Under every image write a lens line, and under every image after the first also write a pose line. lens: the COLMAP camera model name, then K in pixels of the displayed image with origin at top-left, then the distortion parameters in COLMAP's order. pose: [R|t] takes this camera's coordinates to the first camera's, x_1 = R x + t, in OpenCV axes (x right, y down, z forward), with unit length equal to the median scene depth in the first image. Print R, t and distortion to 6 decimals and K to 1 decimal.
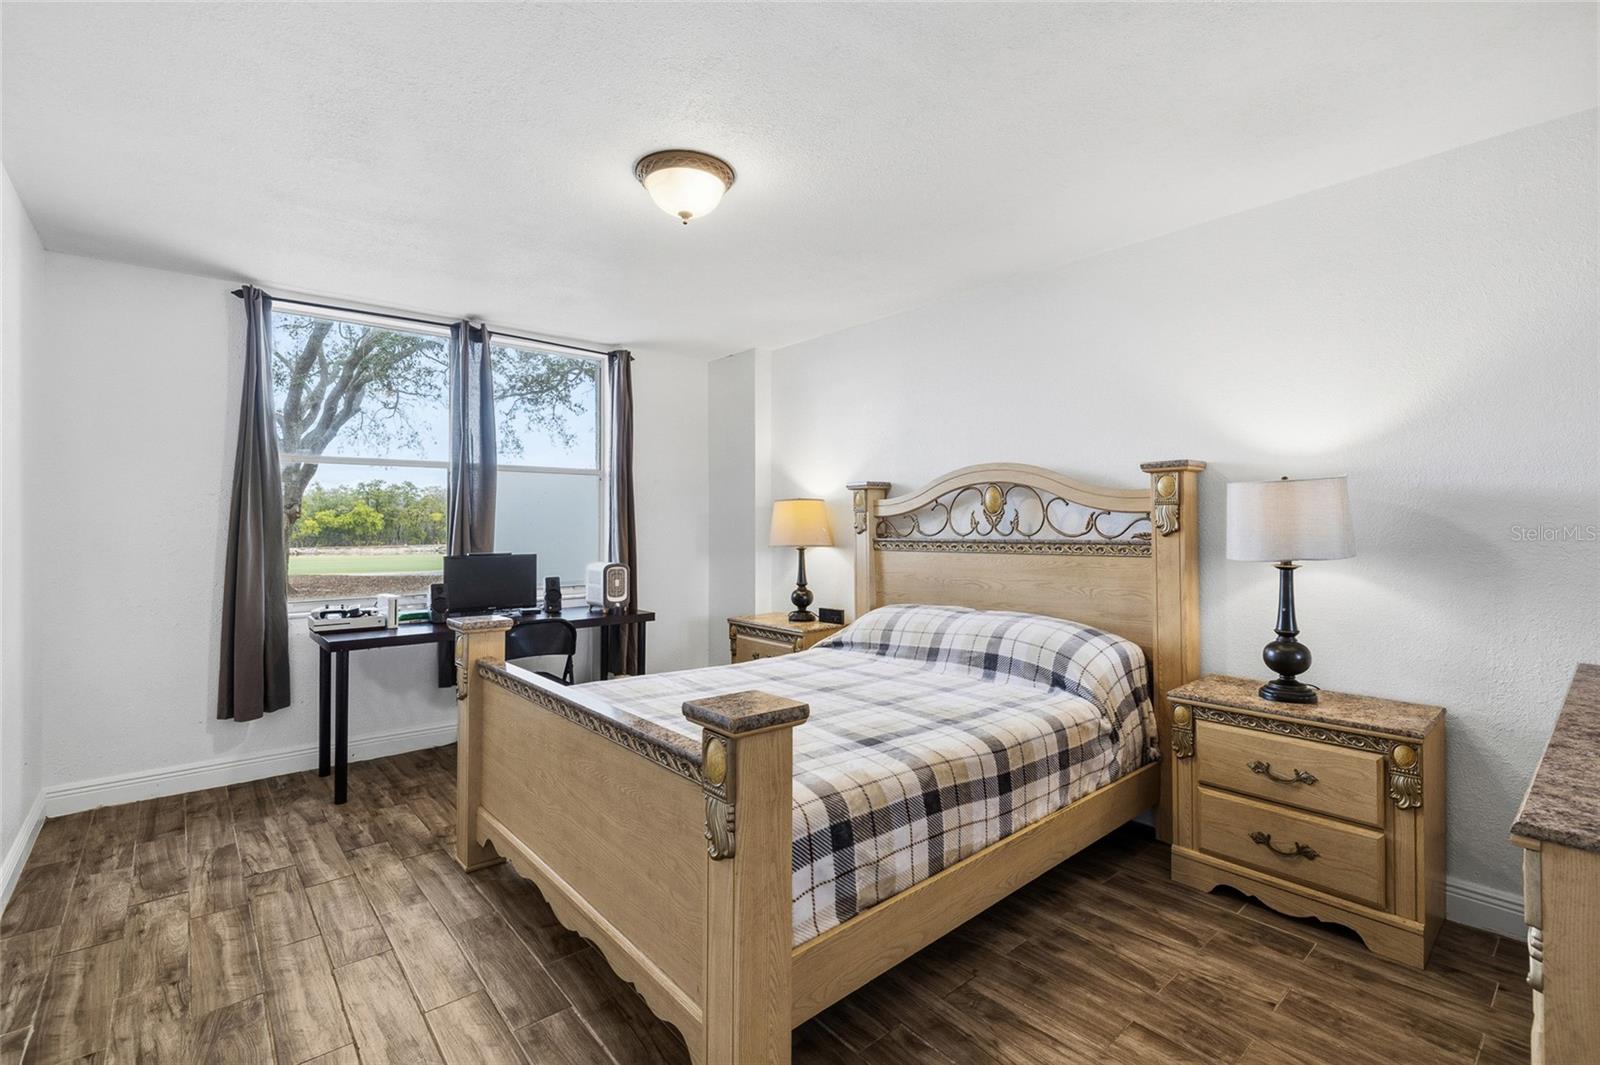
lens RADIAL K [[714.1, 0, 799.9], [0, 714.1, 522.7], [0, 0, 1]] dist [-0.006708, 0.002505]
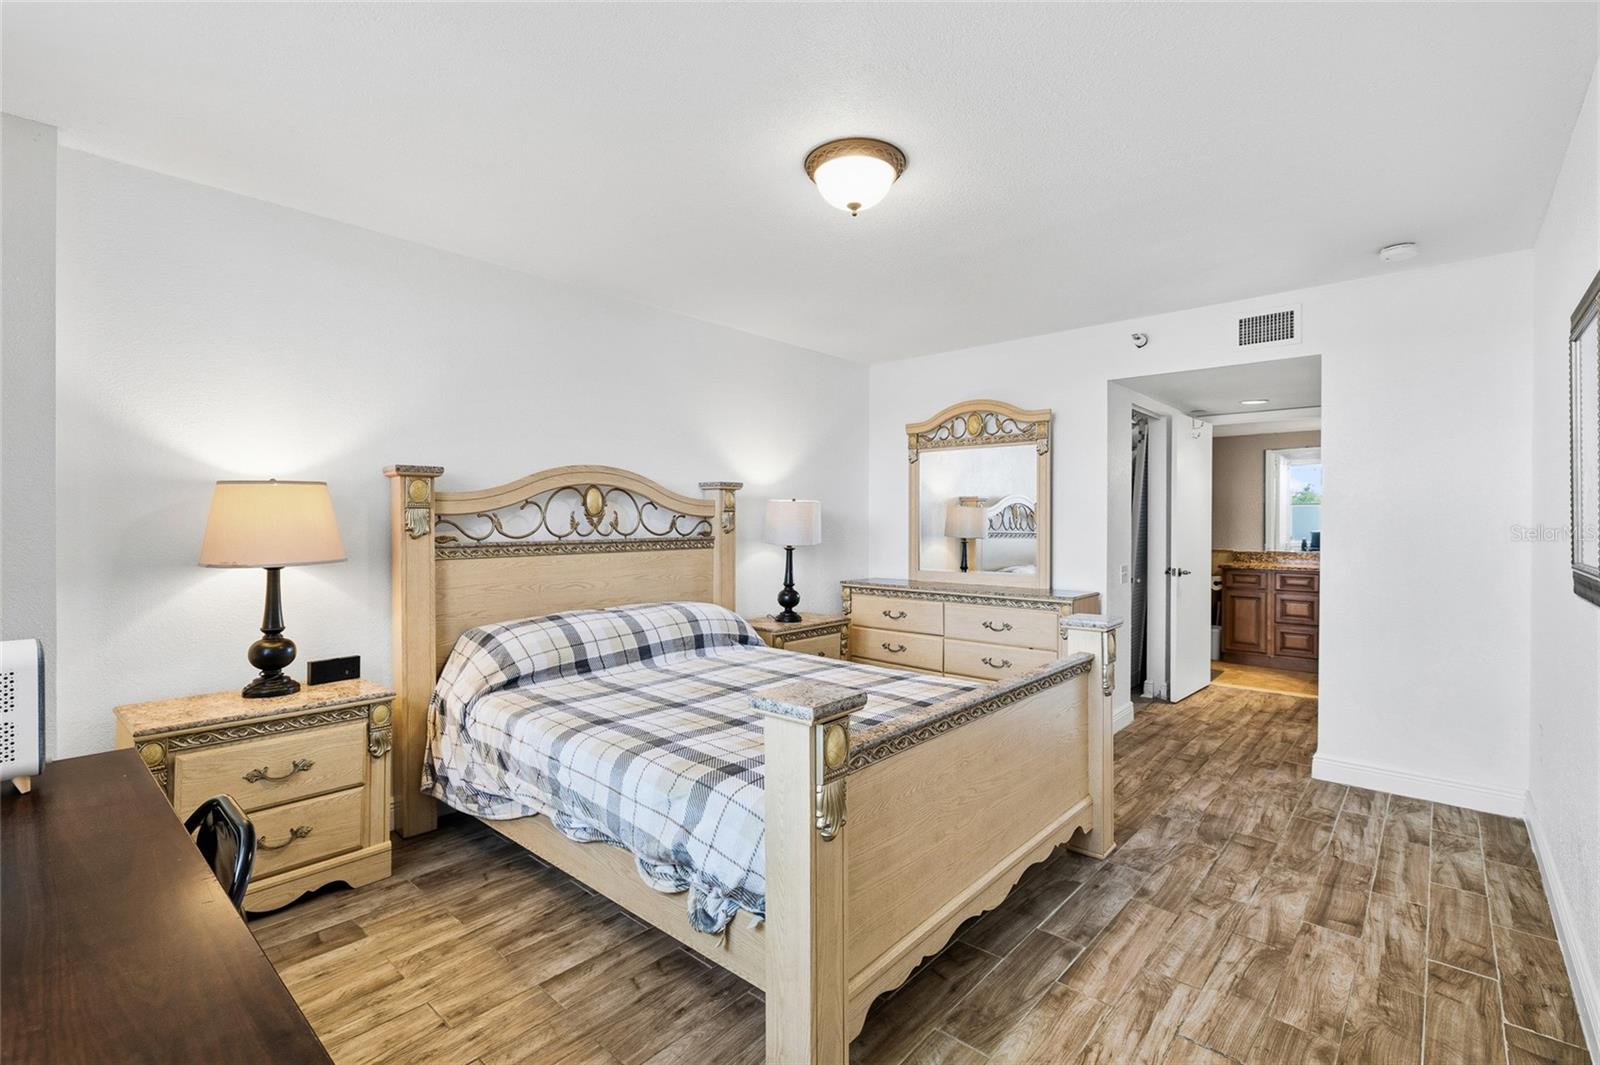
lens RADIAL K [[714.1, 0, 777.0], [0, 714.1, 557.9], [0, 0, 1]] dist [-0.006708, 0.002505]
pose [[-0.102729, -0.049933, 0.993455, -0.783234], [-0.006733, 0.998751, 0.049503, -0.003525], [-0.994687, -0.001604, -0.102937, 0.847493]]
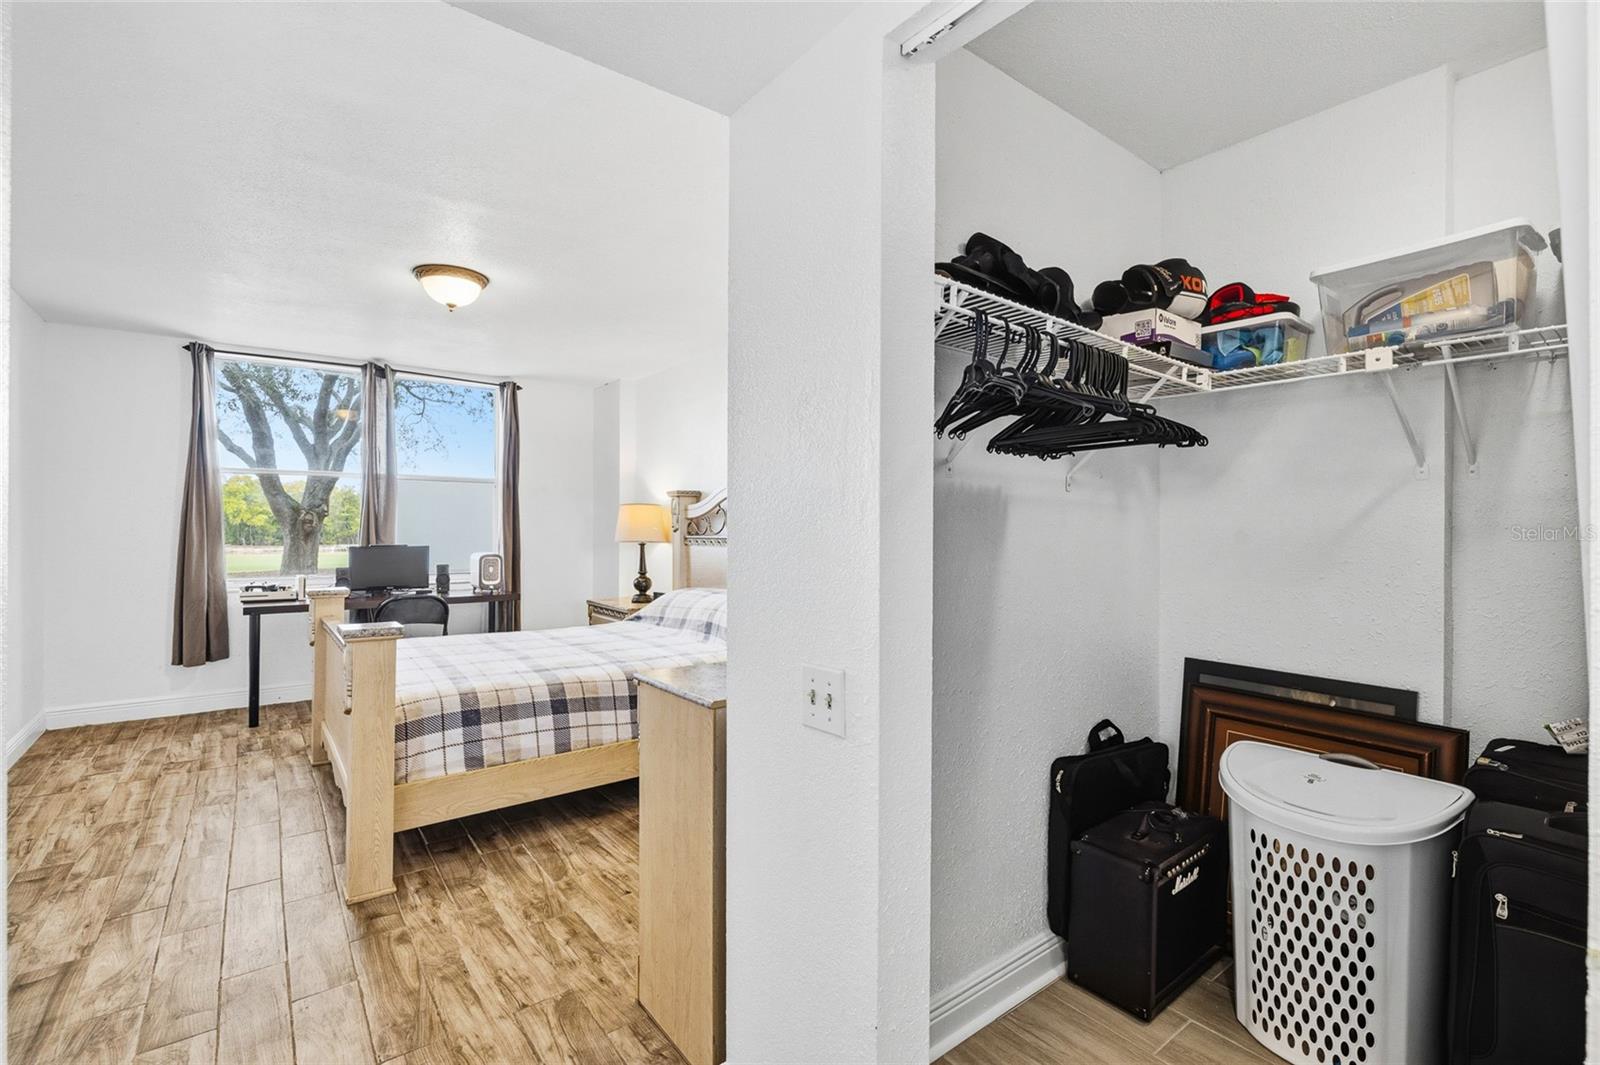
lens RADIAL K [[714.1, 0, 800.8], [0, 714.1, 531.1], [0, 0, 1]] dist [-0.006708, 0.002505]
pose [[0.998369, 0.008180, -0.056494, 0.437857], [-0.007643, 0.999924, 0.009716, 0.000184], [0.056569, -0.009268, 0.998356, -0.270934]]
